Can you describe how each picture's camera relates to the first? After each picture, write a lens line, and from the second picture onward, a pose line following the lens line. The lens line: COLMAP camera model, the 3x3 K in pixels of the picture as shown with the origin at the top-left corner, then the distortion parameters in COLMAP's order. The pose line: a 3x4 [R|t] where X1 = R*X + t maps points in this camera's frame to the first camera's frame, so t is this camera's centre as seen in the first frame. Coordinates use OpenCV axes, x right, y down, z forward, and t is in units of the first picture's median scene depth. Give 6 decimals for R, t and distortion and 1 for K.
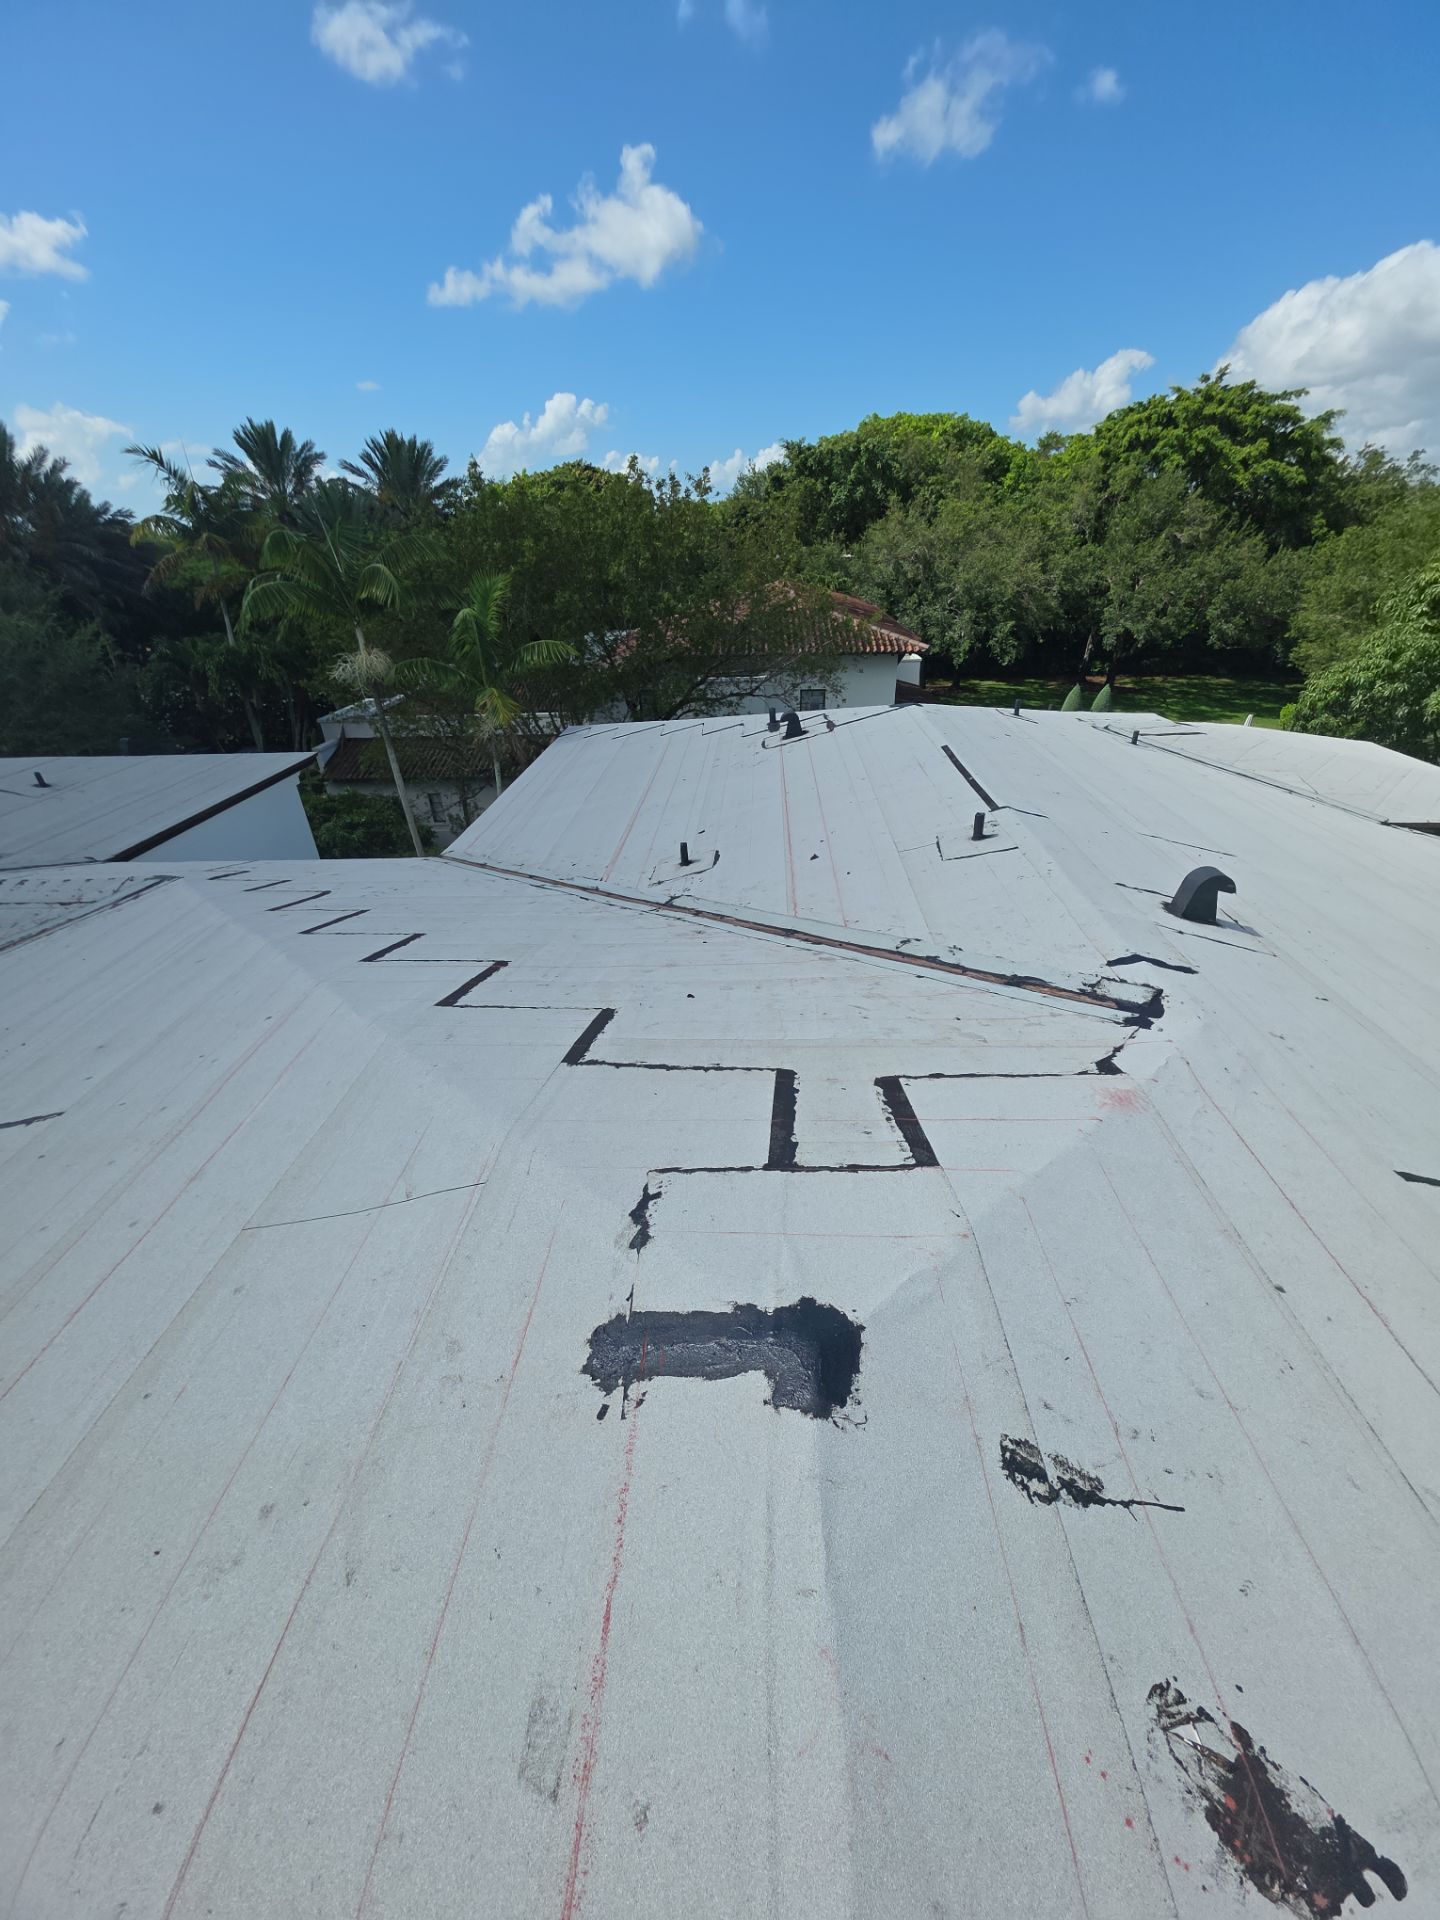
lens RADIAL K [[751.8, 0, 730.5], [0, 751.8, 974.8], [0, 0, 1]] dist [0.010844, -0.009350]
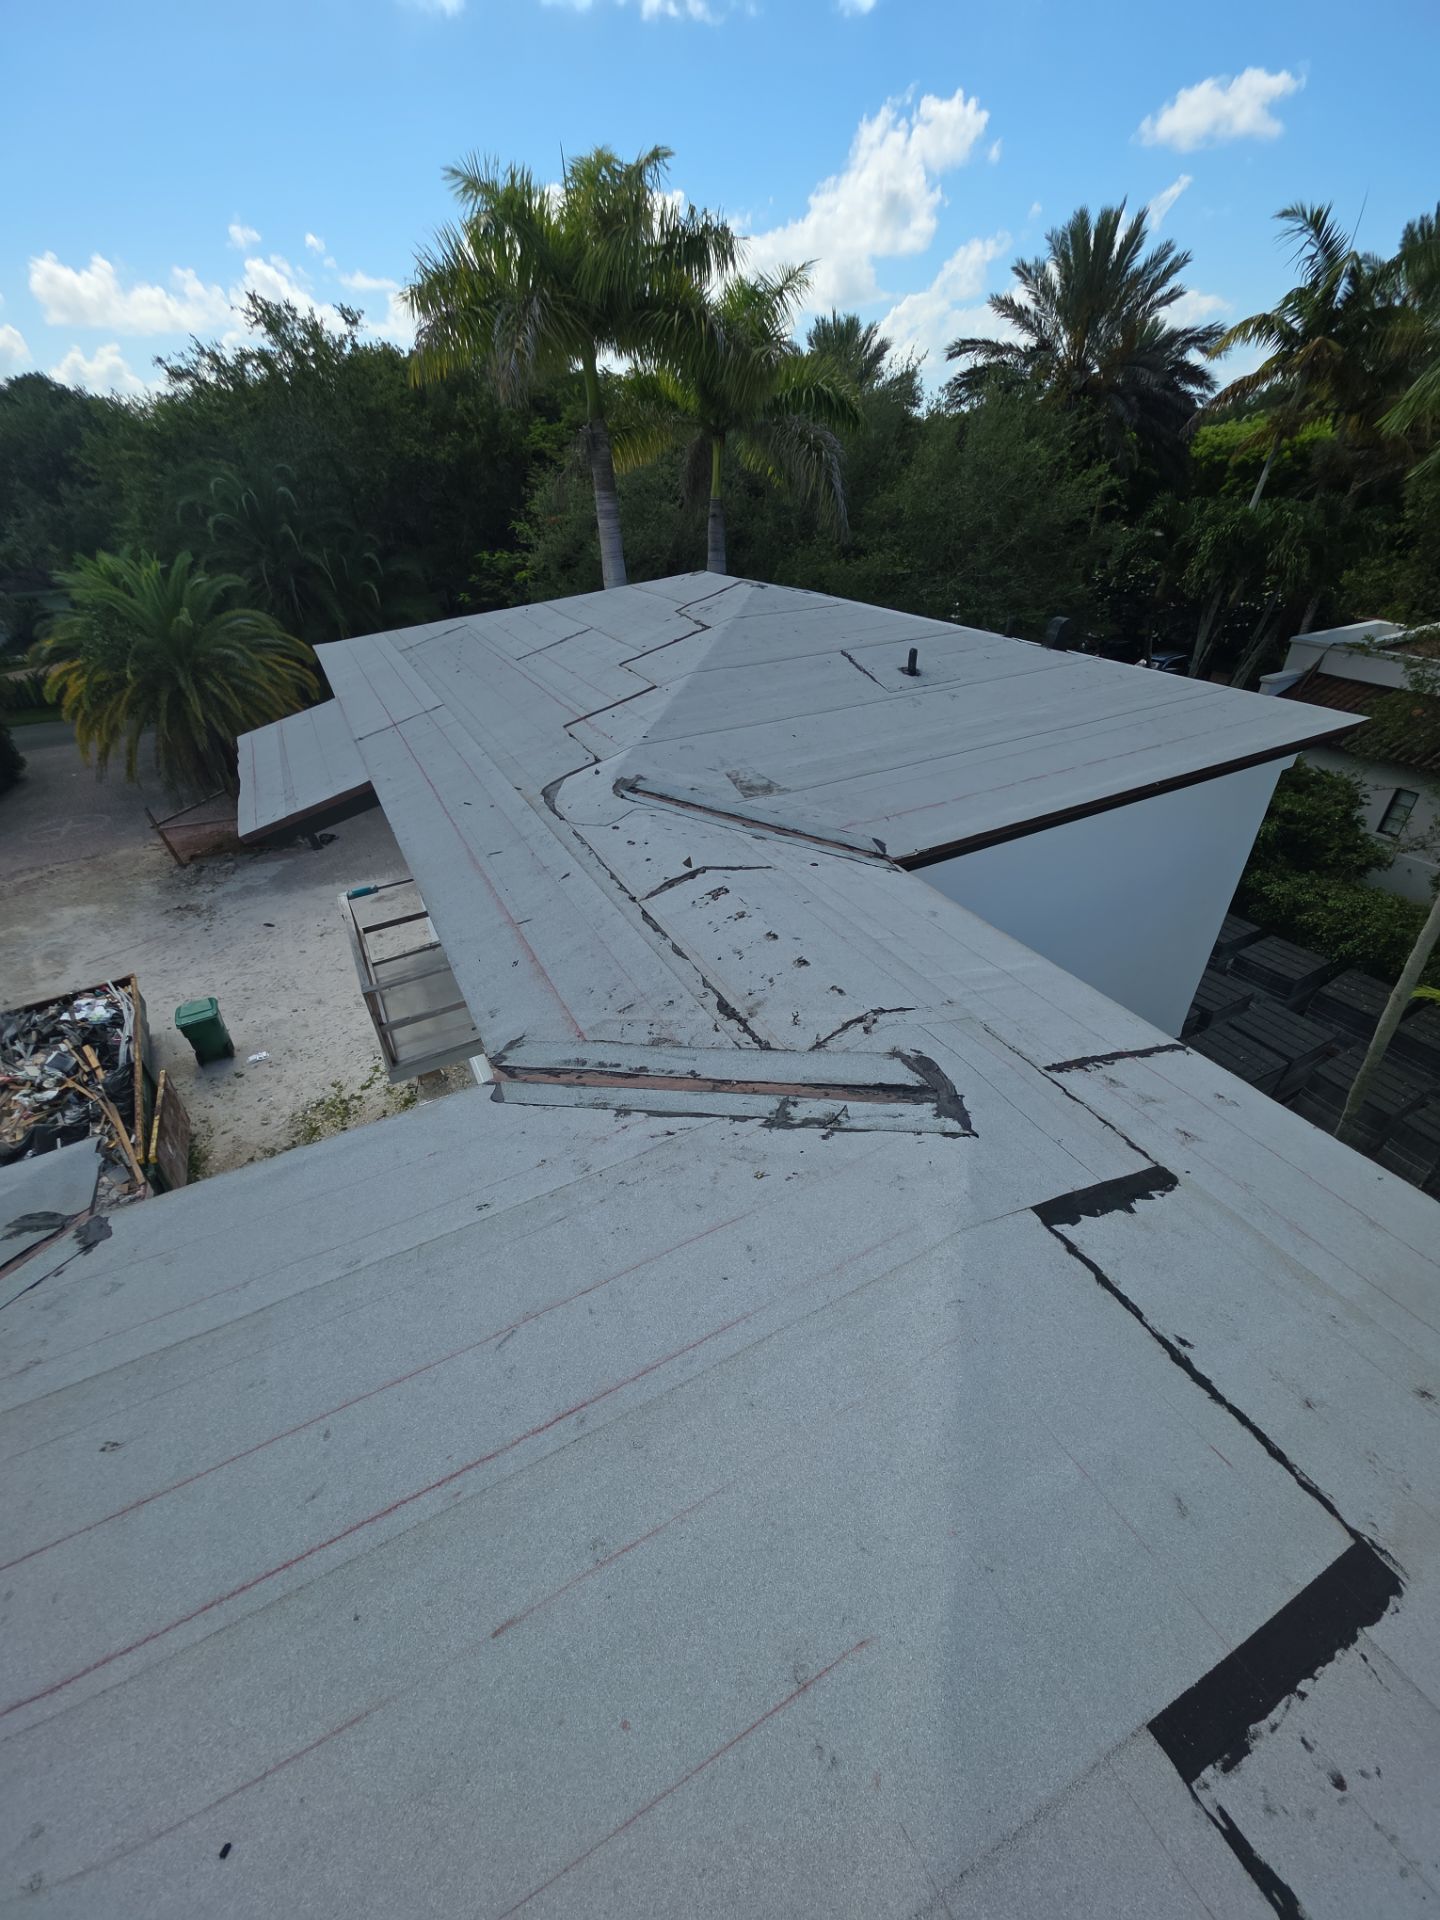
lens RADIAL K [[753.6, 0, 732.9], [0, 753.6, 961.2], [0, 0, 1]] dist [0.007309, -0.007122]
pose [[0.506232, 0.496318, -0.705264, -0.130699], [-0.427058, 0.854756, 0.294982, -0.050020], [0.749234, 0.151859, 0.644661, 0.158492]]
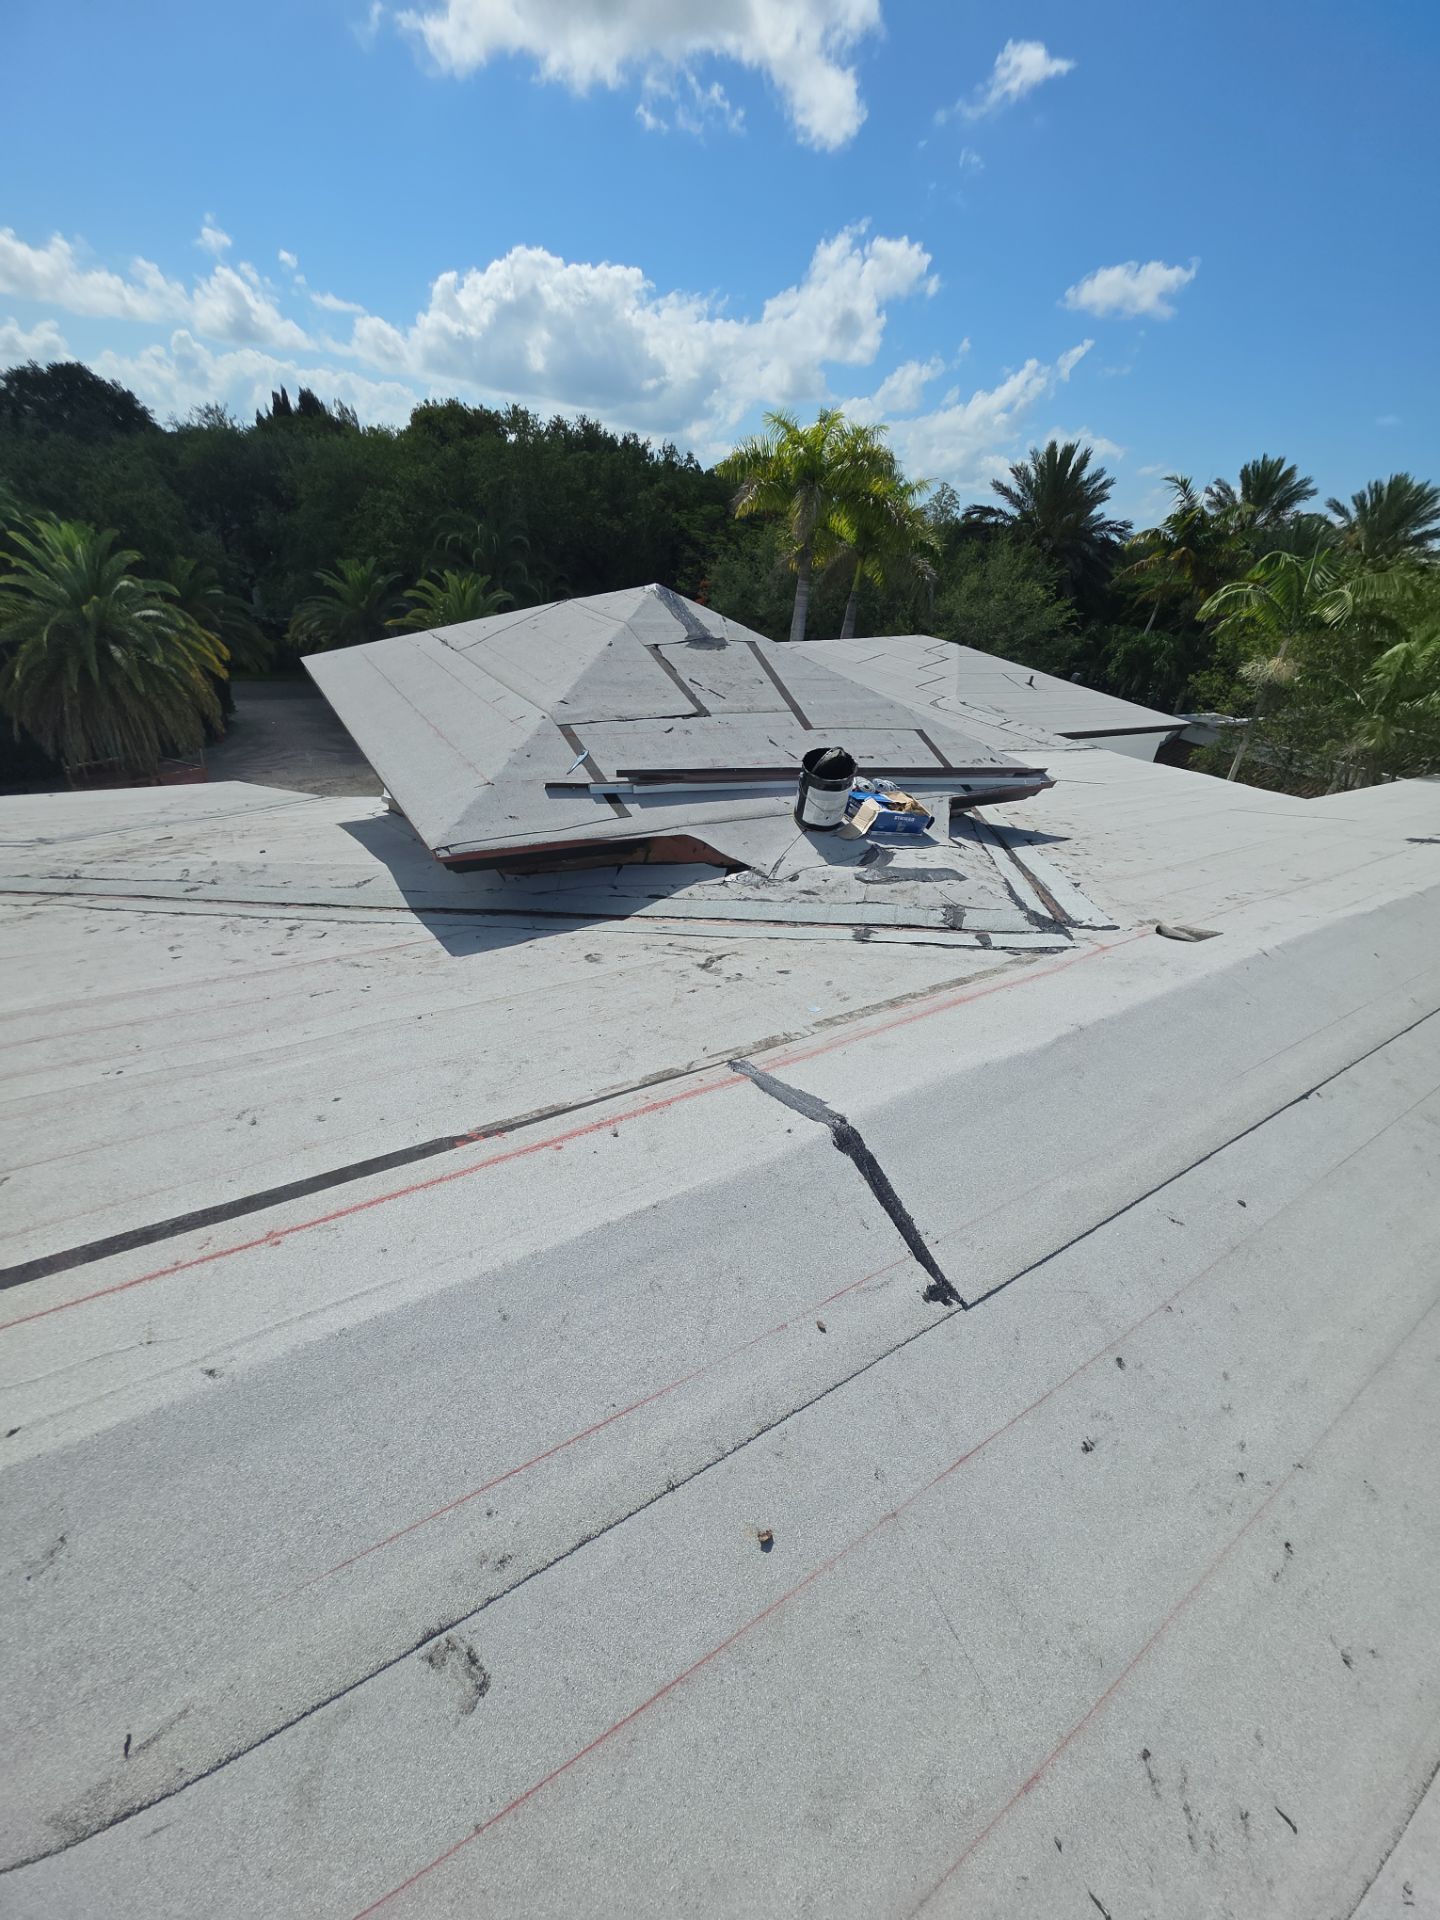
lens RADIAL K [[750.4, 0, 738.0], [0, 750.4, 970.7], [0, 0, 1]] dist [0.005398, -0.007657]
pose [[0.561666, 0.496513, -0.661820, 0.023516], [-0.513814, 0.836290, 0.191347, 0.076928], [0.648480, 0.232579, 0.724832, -0.115495]]
